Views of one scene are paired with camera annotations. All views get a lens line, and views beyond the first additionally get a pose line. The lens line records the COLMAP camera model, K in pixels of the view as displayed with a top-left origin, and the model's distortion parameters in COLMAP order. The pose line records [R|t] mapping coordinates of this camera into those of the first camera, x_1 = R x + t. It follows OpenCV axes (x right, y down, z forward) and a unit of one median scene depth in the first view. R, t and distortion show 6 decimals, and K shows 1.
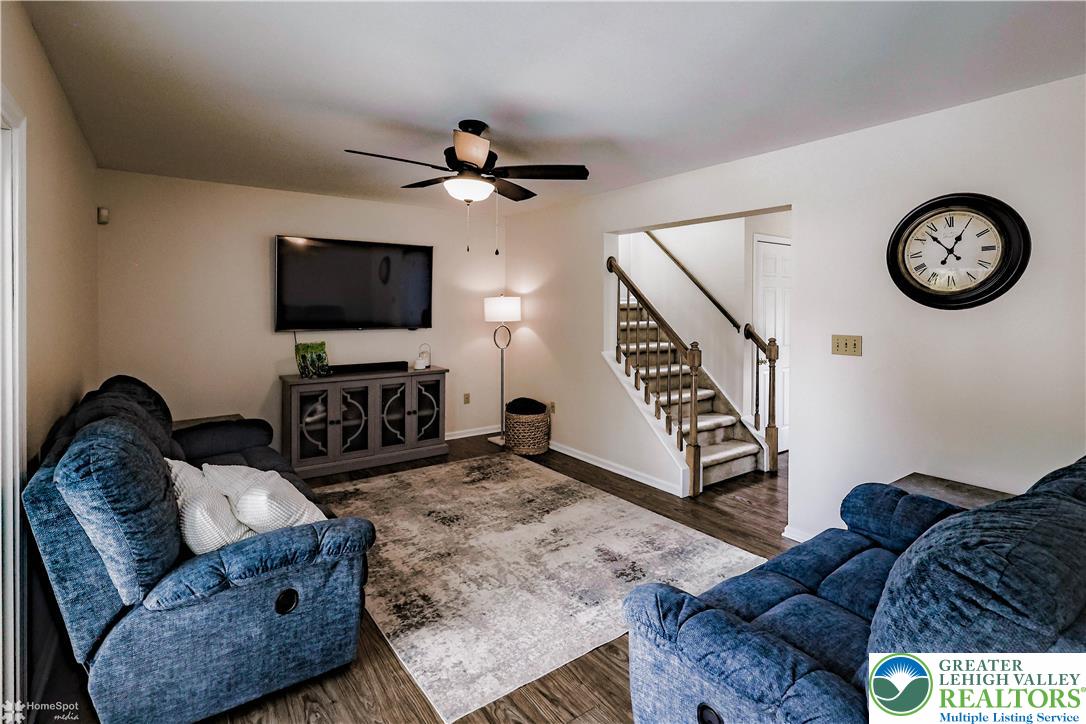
lens RADIAL K [[506.7, 0, 543.5], [0, 506.7, 328.3], [0, 0, 1]] dist [0.000545, 0.000286]
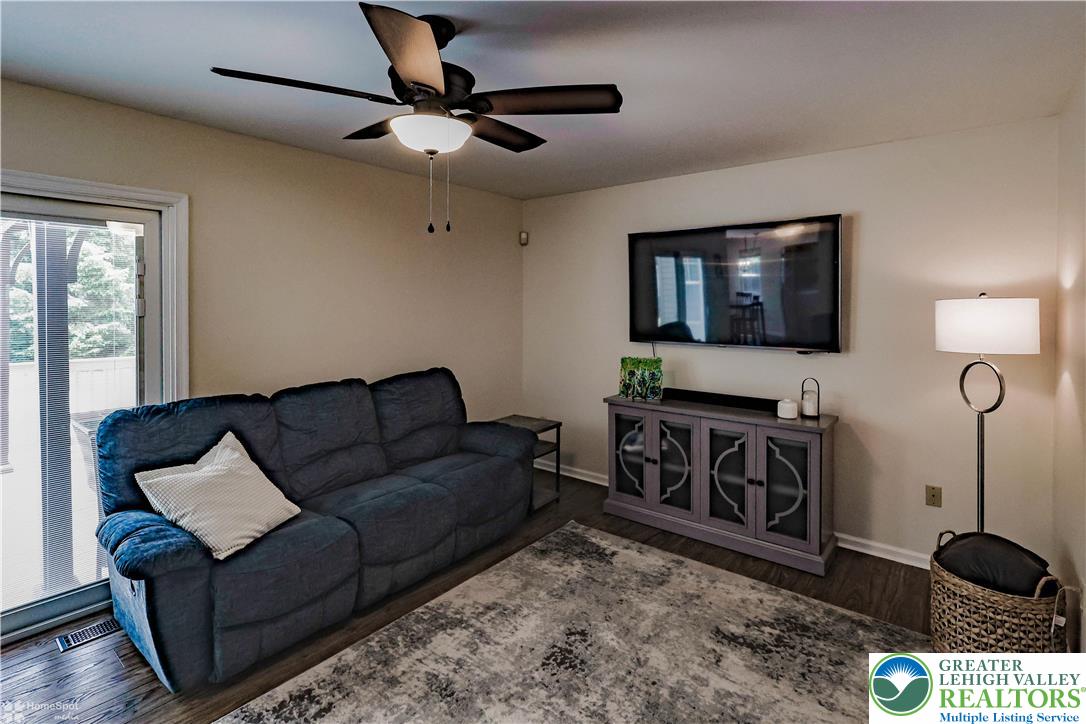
lens RADIAL K [[527.6, 0, 550.4], [0, 527.6, 306.1], [0, 0, 1]] dist [0.000268, 0.000395]
pose [[0.280838, 0.005051, -0.959742, 0.416827], [-0.052804, 0.998553, -0.010196, -0.048776], [0.958302, 0.053542, 0.280698, 0.745332]]
